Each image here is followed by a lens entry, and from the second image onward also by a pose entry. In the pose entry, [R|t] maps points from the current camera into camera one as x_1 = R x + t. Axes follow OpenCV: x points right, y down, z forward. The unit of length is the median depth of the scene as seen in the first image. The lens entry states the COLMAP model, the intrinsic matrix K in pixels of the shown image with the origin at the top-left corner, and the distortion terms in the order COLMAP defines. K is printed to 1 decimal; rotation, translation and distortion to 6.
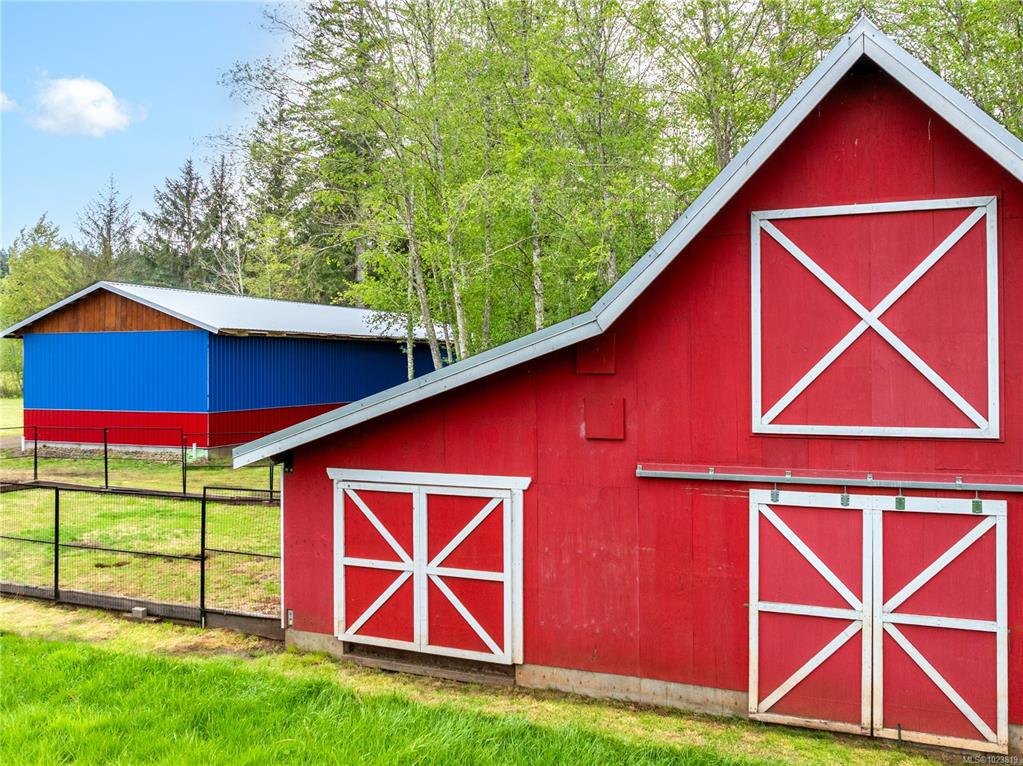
lens RADIAL K [[905.5, 0, 536.9], [0, 905.5, 353.2], [0, 0, 1]] dist [-0.022583, -0.027450]
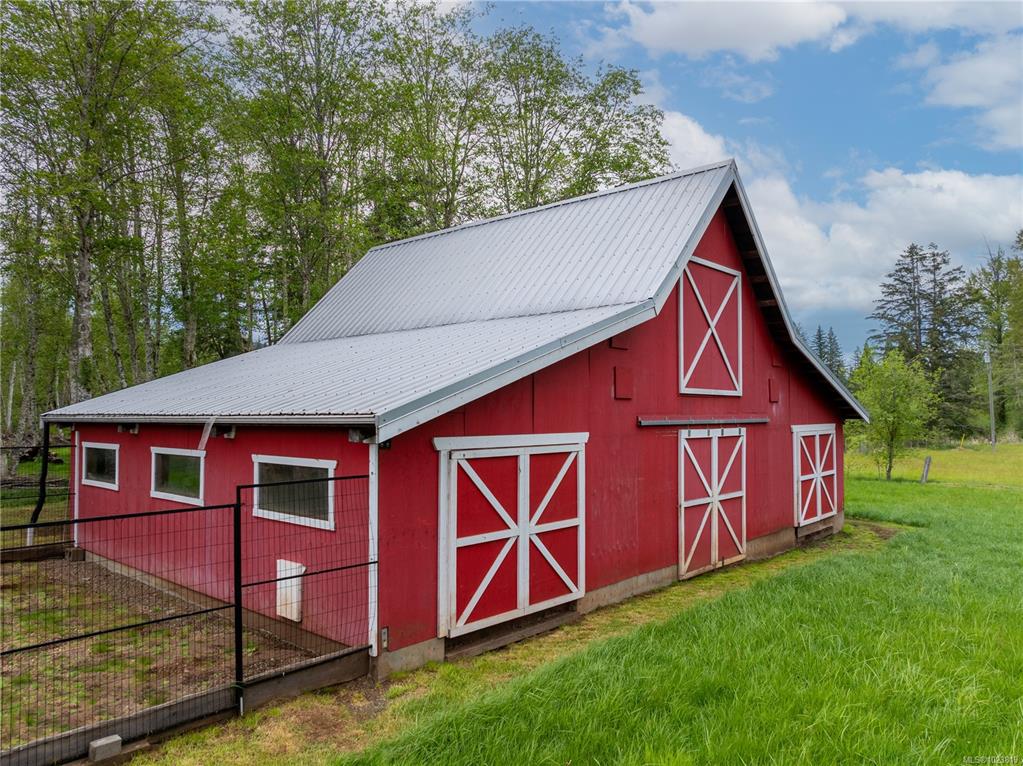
lens RADIAL K [[724.3, 0, 511.5], [0, 724.3, 383.0], [0, 0, 1]] dist [-0.012057, -0.036944]
pose [[0.324466, 0.043647, 0.944890, -0.959937], [-0.014126, 0.999047, -0.041298, 0.117450], [-0.945792, 0.000053, 0.324773, 0.812443]]
